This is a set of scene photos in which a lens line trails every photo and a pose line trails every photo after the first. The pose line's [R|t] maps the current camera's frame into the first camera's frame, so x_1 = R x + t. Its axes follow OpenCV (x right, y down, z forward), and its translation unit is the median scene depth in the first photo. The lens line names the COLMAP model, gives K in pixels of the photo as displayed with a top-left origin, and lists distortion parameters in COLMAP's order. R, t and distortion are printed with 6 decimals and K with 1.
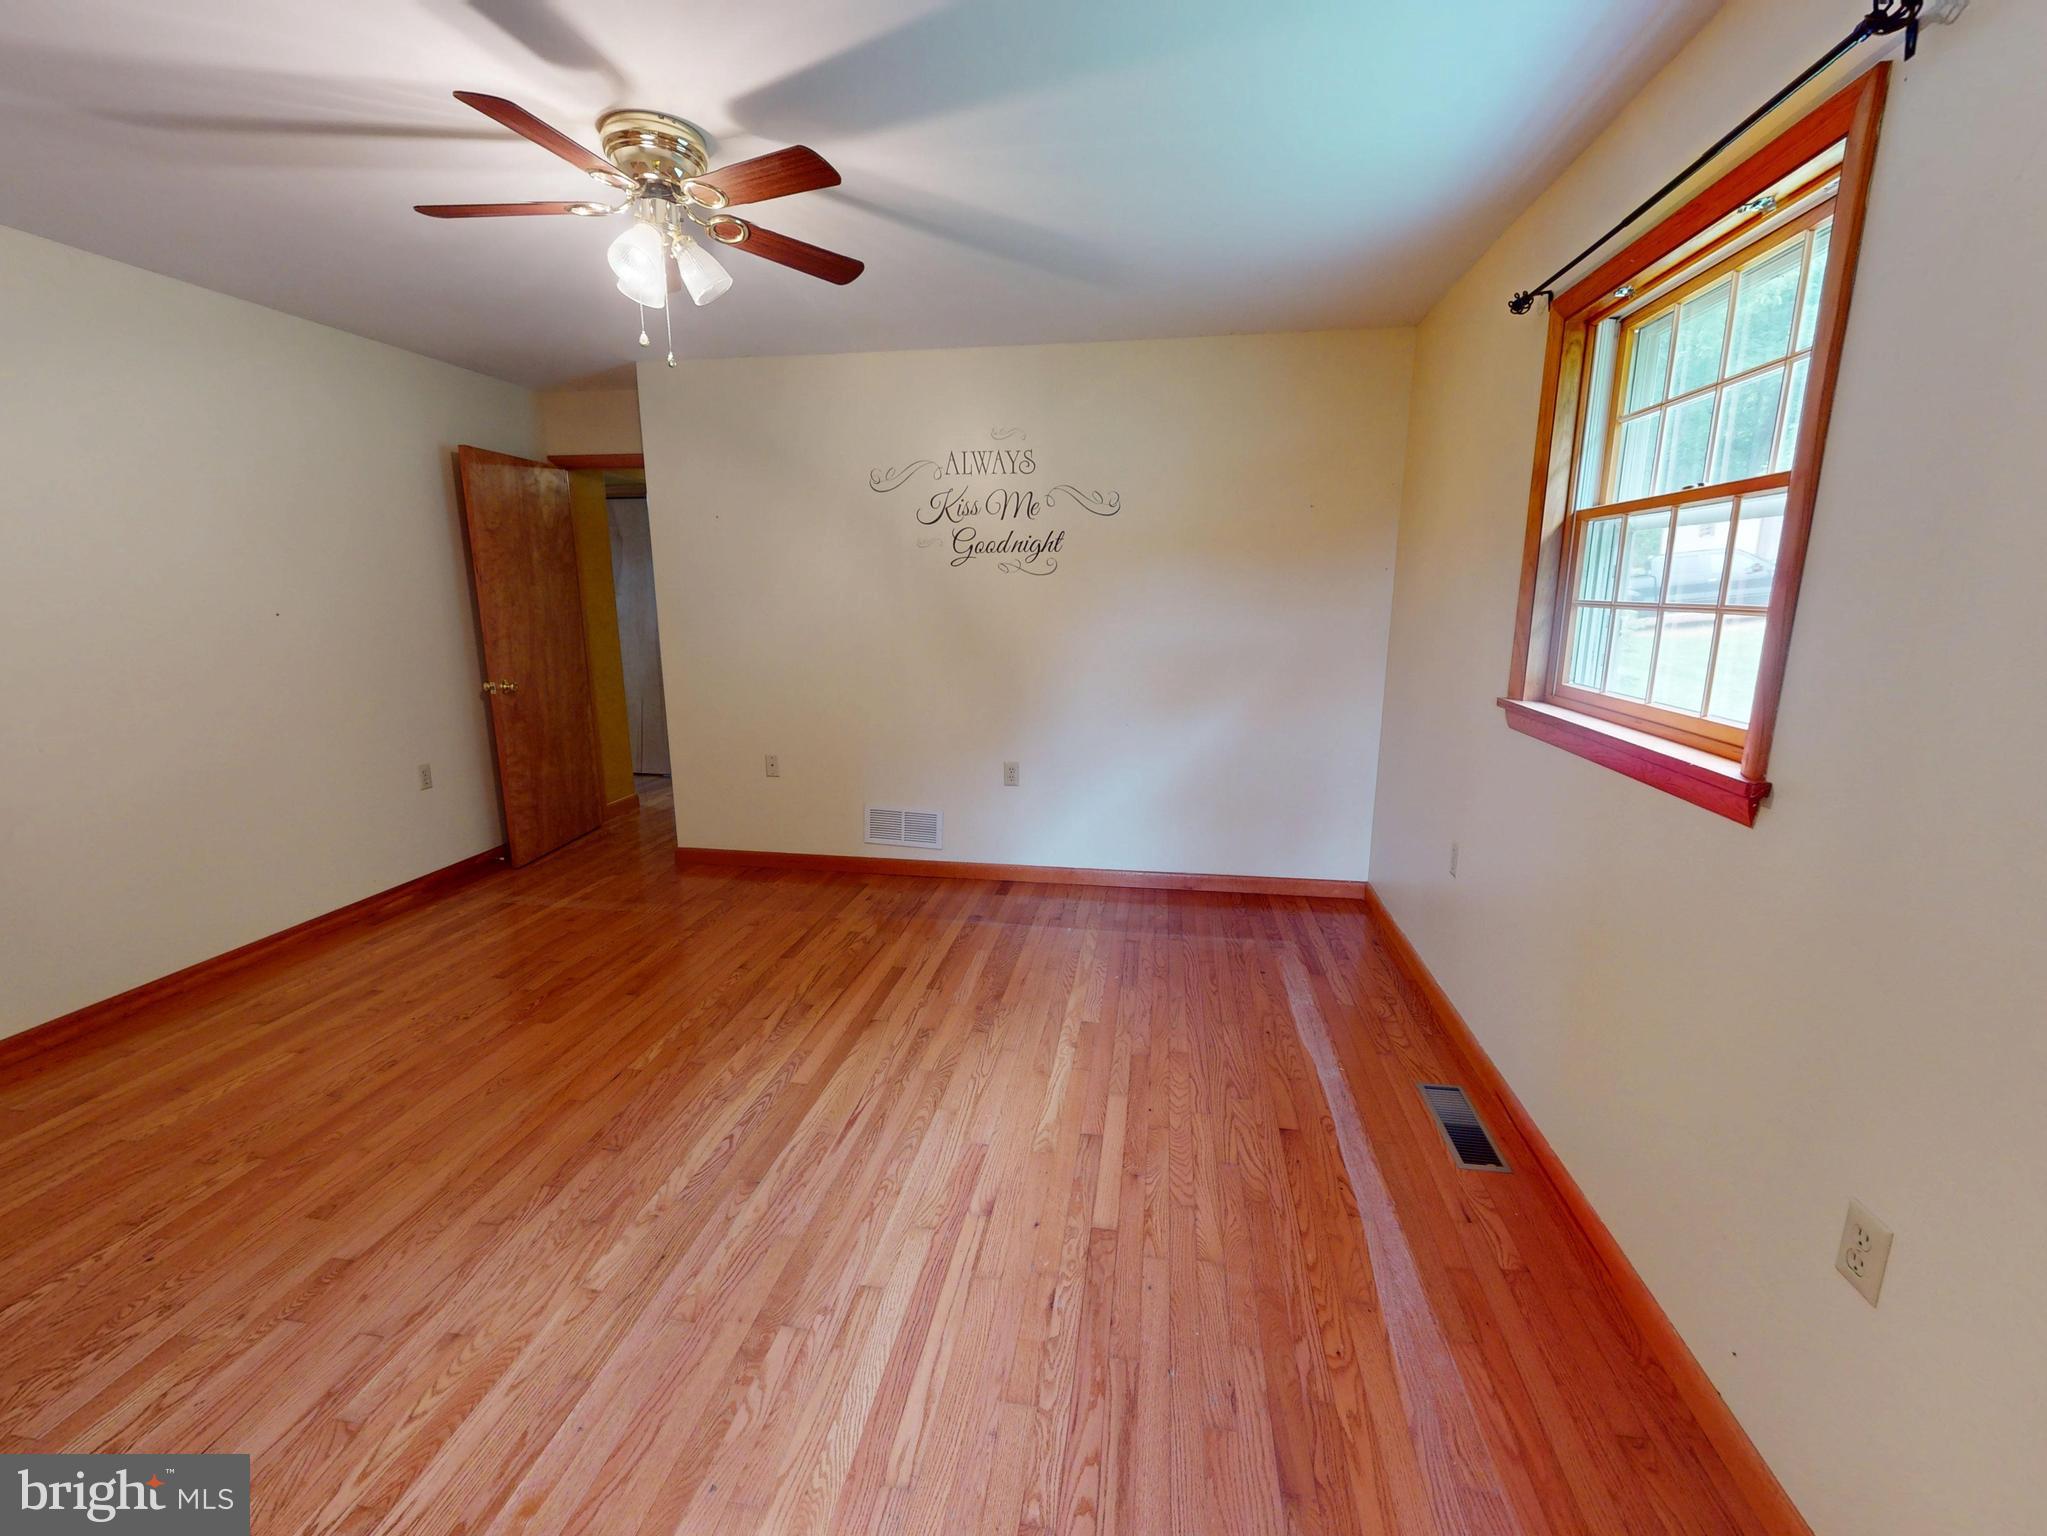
lens RADIAL K [[859.1, 0, 1019.4], [0, 859.1, 772.5], [0, 0, 1]] dist [-0.001082, 0.000007]
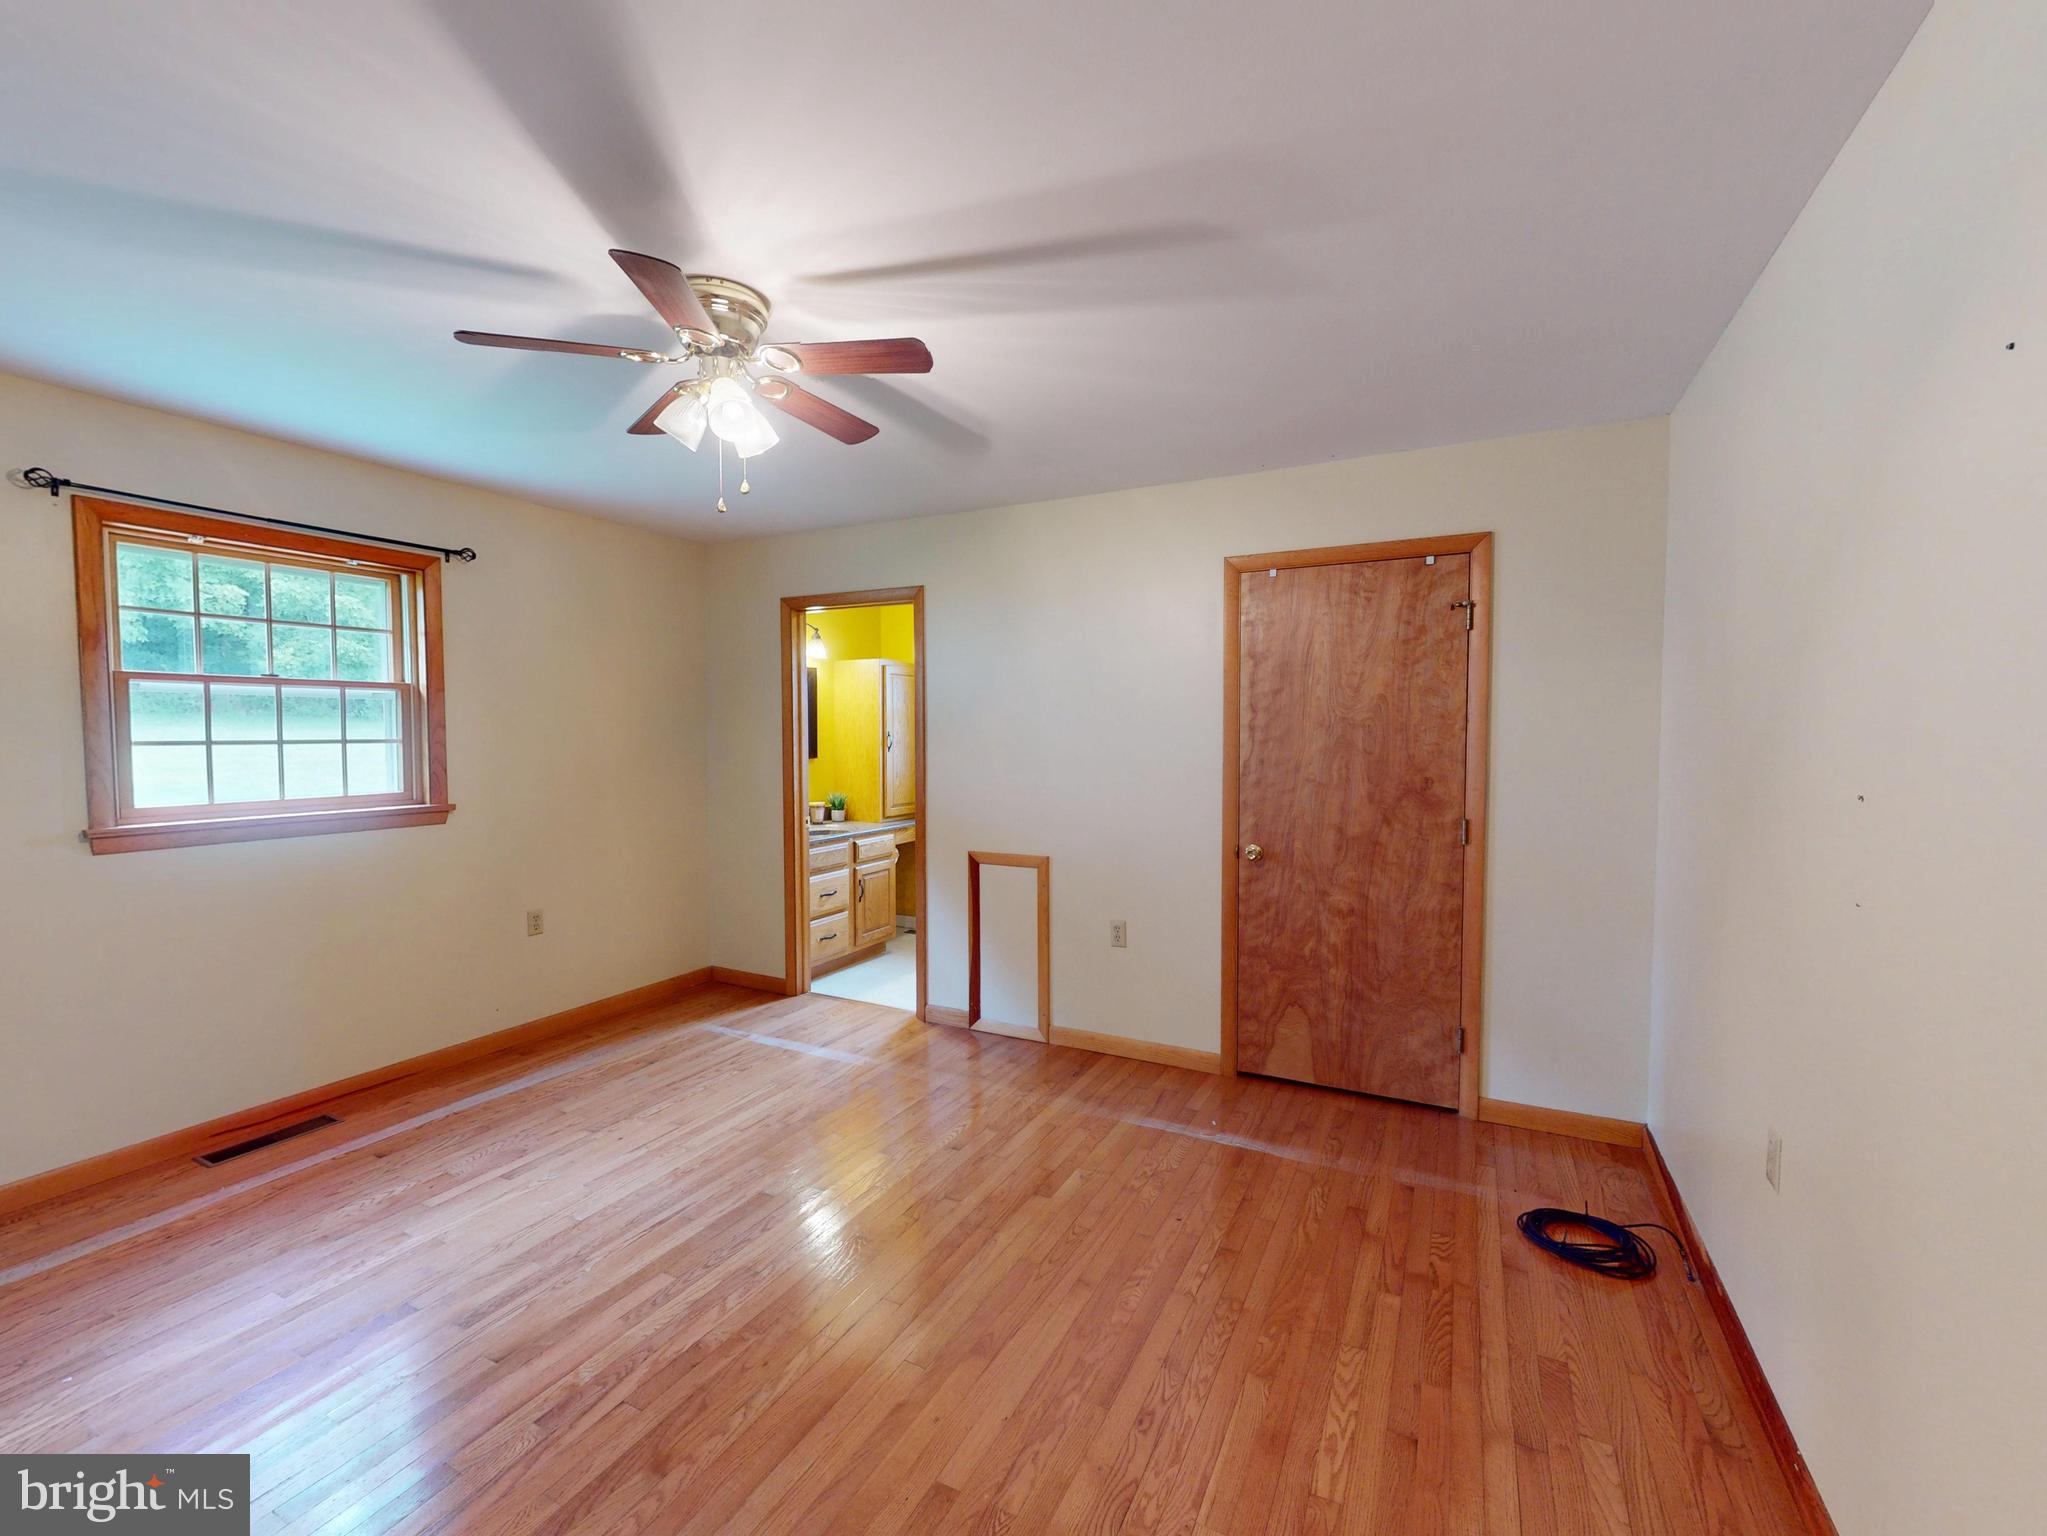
lens RADIAL K [[859.1, 0, 1019.4], [0, 859.1, 772.5], [0, 0, 1]] dist [-0.001082, 0.000007]
pose [[-0.951432, -0.015346, 0.307477, -1.070053], [0.064277, 0.966843, 0.247149, -0.419180], [-0.301075, 0.254909, -0.918899, 1.939609]]
